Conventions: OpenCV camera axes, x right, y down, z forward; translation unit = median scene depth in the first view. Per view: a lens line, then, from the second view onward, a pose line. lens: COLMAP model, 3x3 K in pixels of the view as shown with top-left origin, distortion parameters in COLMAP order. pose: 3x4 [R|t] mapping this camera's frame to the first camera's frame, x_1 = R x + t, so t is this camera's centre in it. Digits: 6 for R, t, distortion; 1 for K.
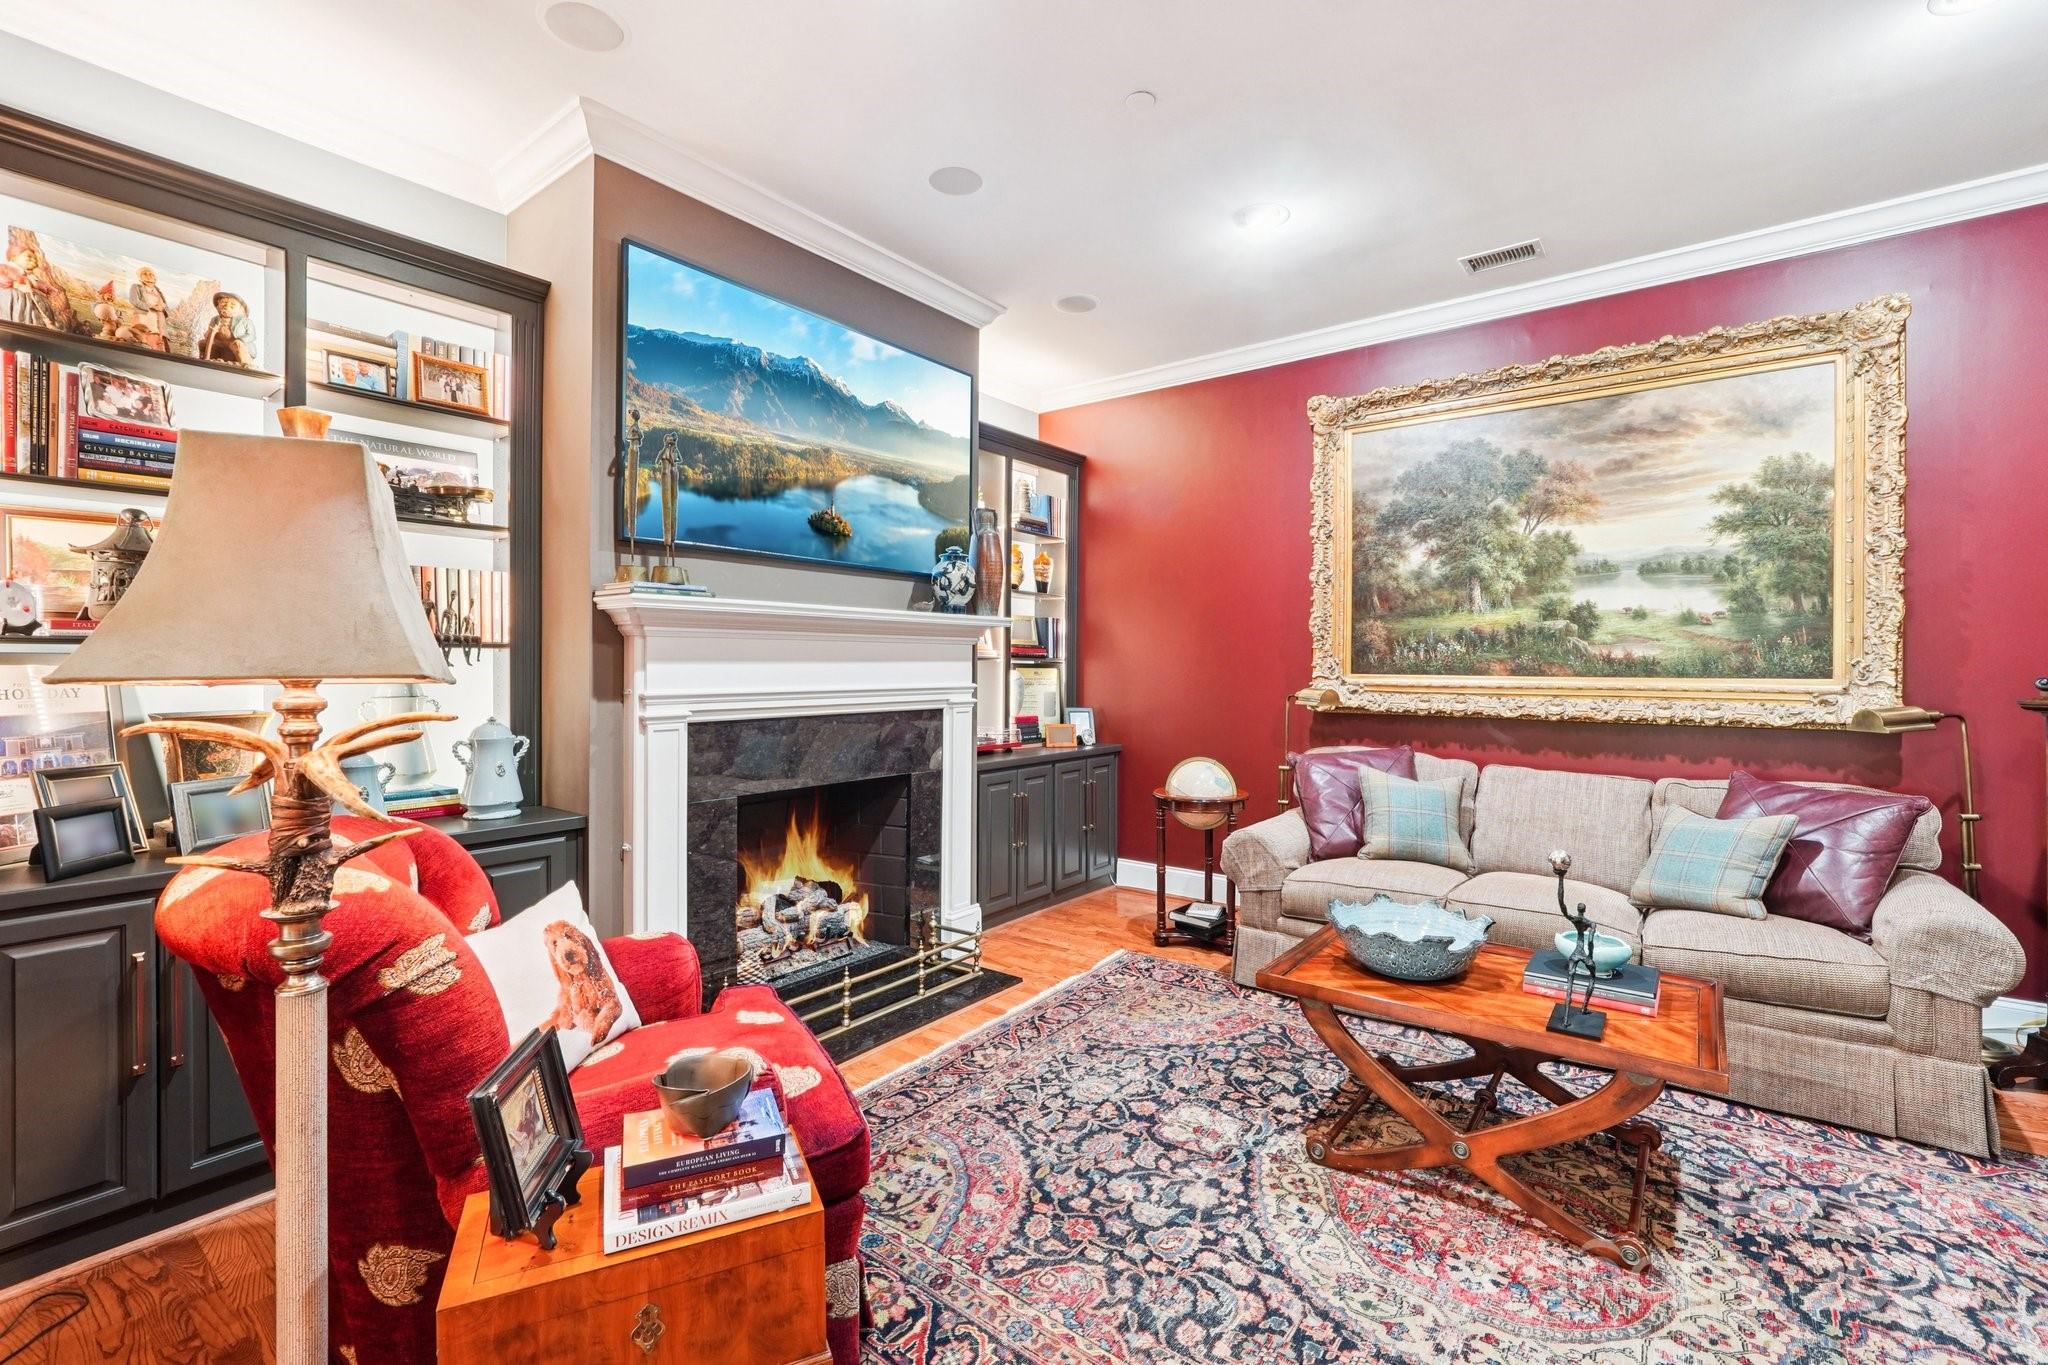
lens RADIAL K [[893.5, 0, 1029.2], [0, 893.5, 669.9], [0, 0, 1]] dist [-0.014937, 0.007011]
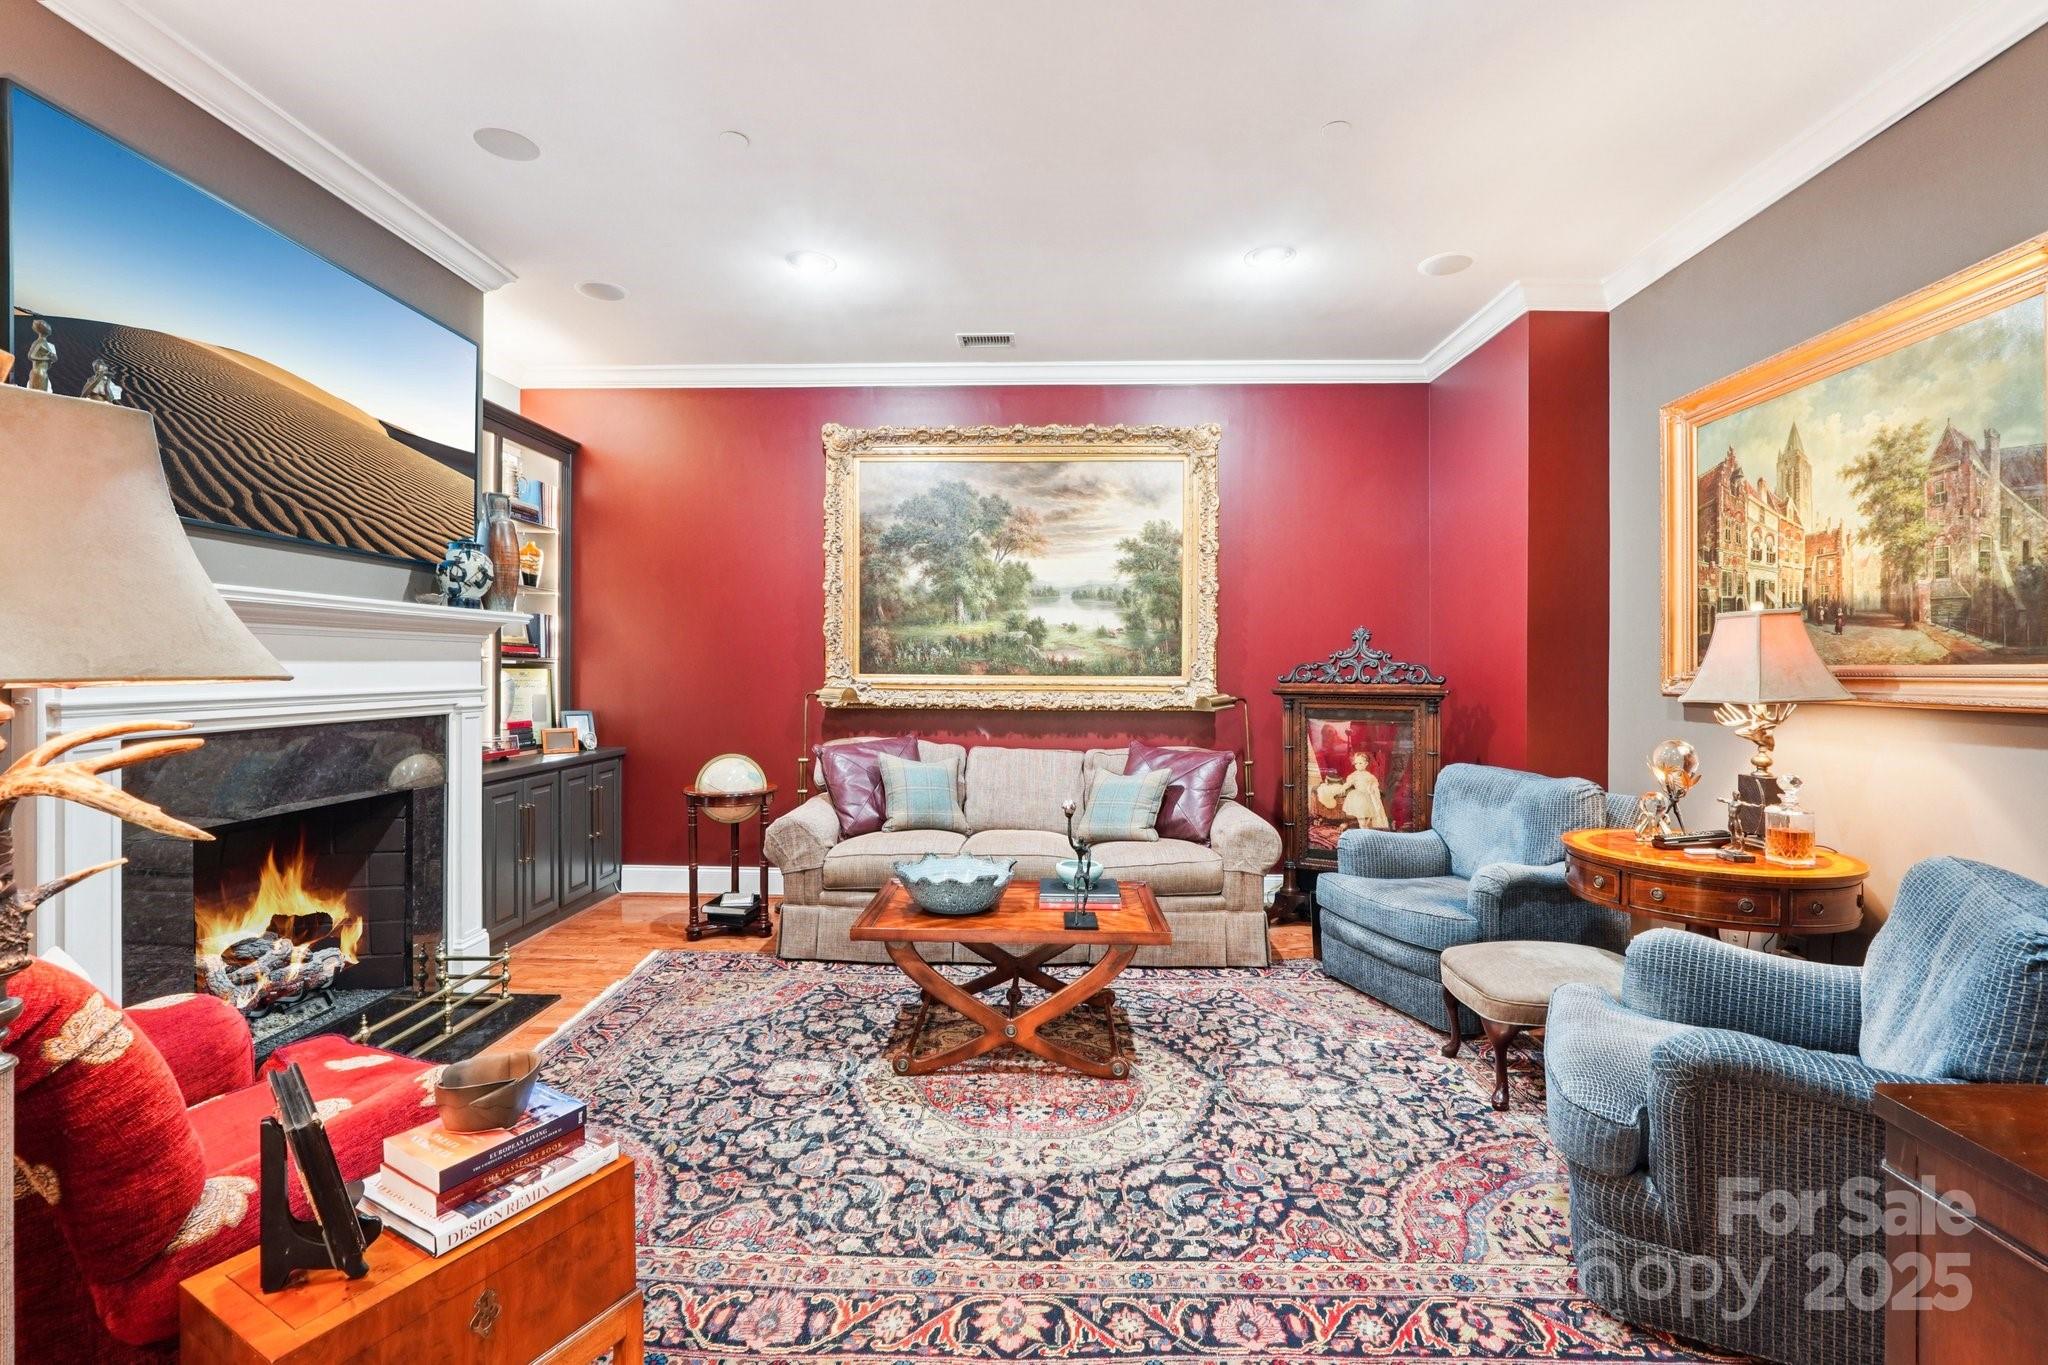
lens RADIAL K [[893.5, 0, 1019.1], [0, 893.5, 673.0], [0, 0, 1]] dist [-0.014937, 0.007011]
pose [[0.819506, -0.002421, 0.573066, -0.175797], [0.000545, 0.999994, 0.003445, -0.000444], [-0.573070, -0.002511, 0.819502, -0.065660]]
